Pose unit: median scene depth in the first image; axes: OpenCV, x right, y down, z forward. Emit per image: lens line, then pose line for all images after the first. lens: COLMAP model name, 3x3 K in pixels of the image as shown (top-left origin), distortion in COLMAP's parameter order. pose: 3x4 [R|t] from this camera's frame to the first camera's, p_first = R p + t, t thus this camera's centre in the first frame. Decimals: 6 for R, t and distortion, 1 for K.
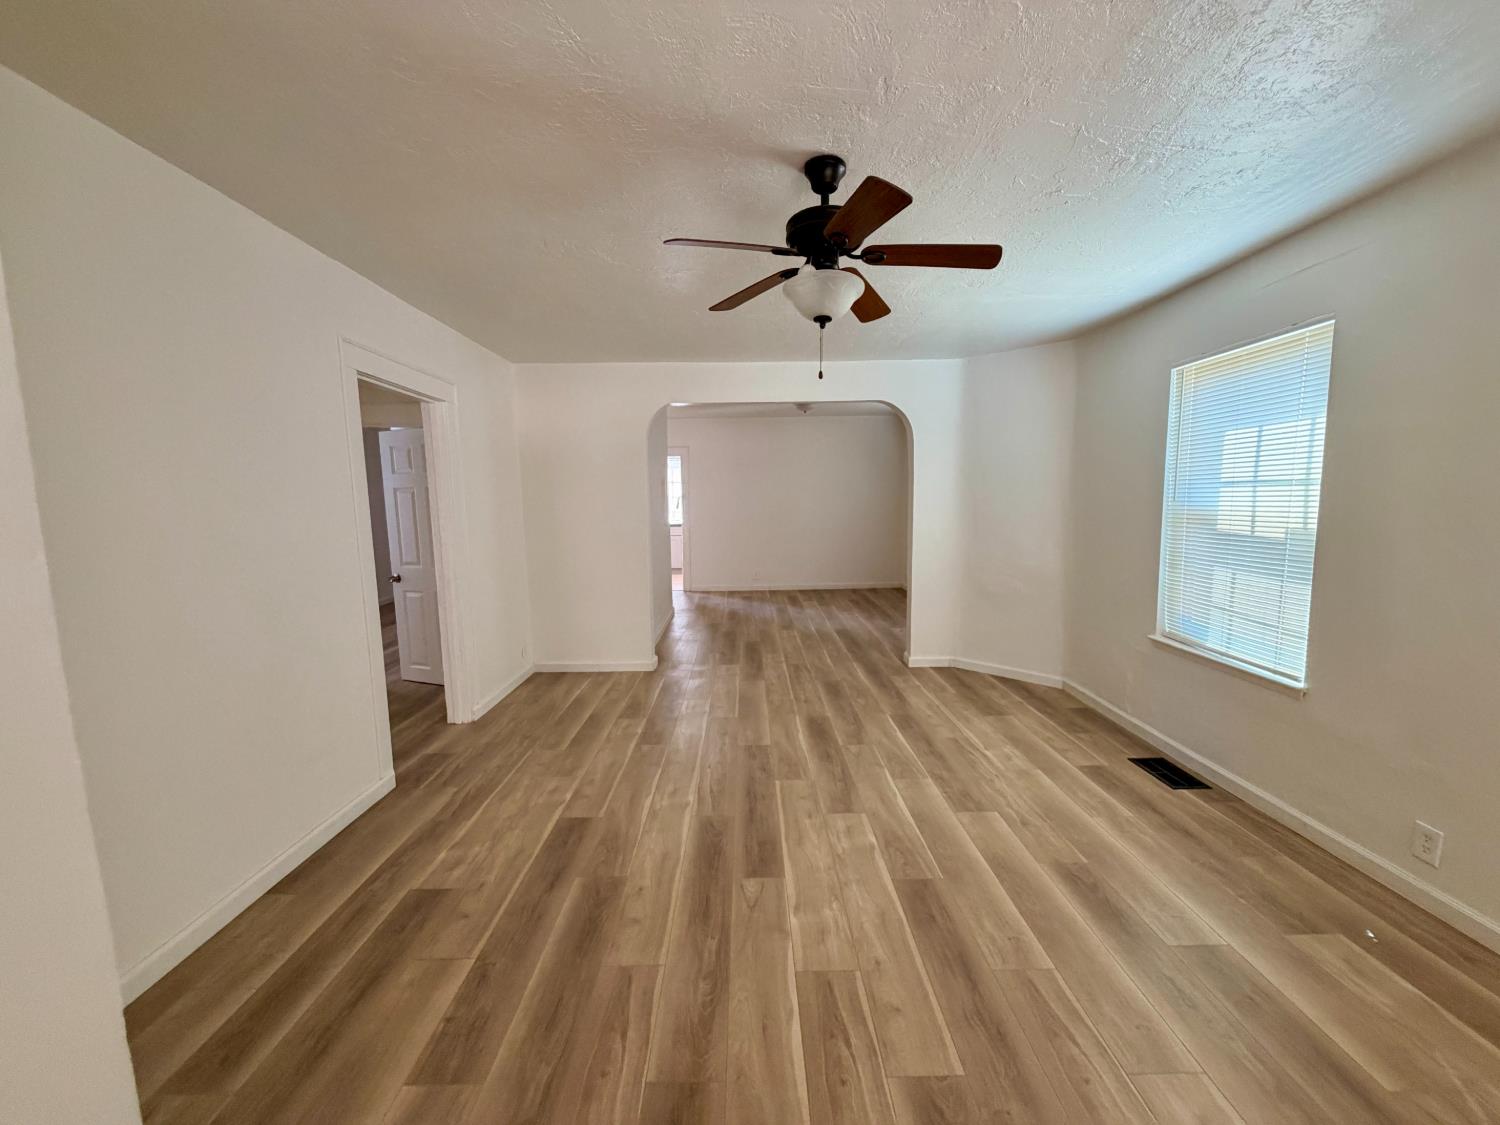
lens RADIAL K [[599.0, 0, 751.1], [0, 599.0, 567.7], [0, 0, 1]] dist [-0.002535, 0.000431]
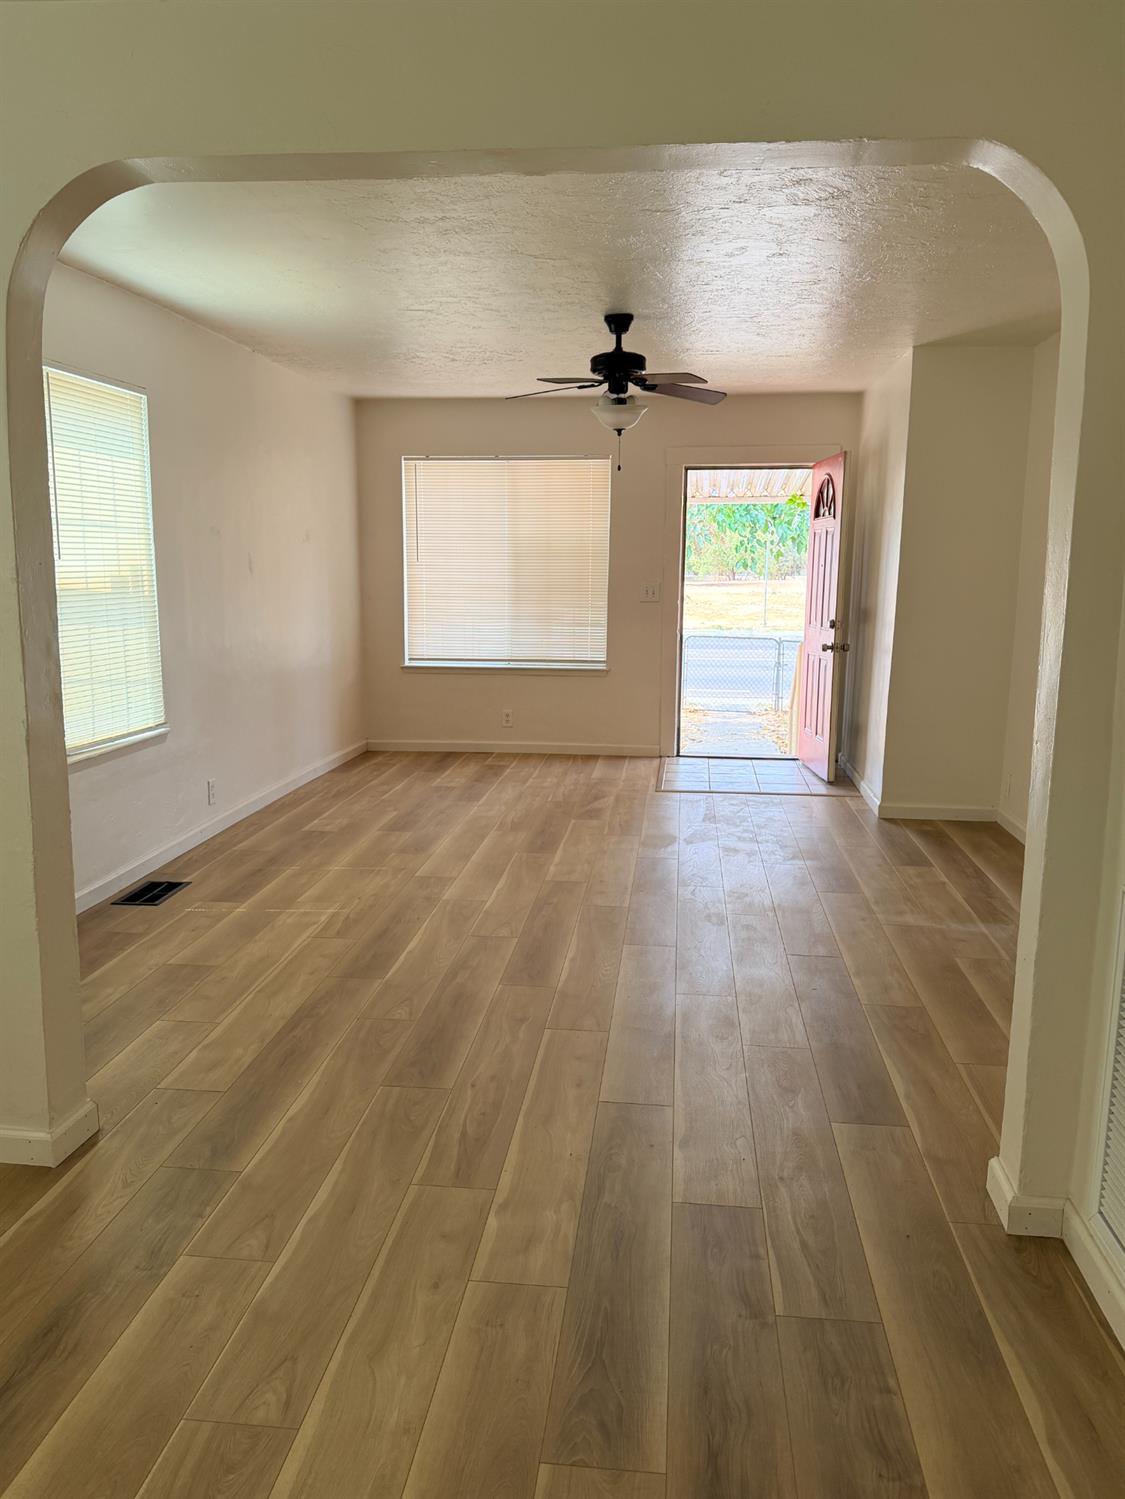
lens RADIAL K [[1131.7, 0, 562.4], [0, 1131.7, 751.2], [0, 0, 1]] dist [0.004712, 0.000454]
pose [[-0.993200, -0.014938, 0.115458, -0.037844], [0.017638, 0.960979, 0.276058, -0.238933], [-0.115076, 0.276217, -0.954181, 2.118409]]
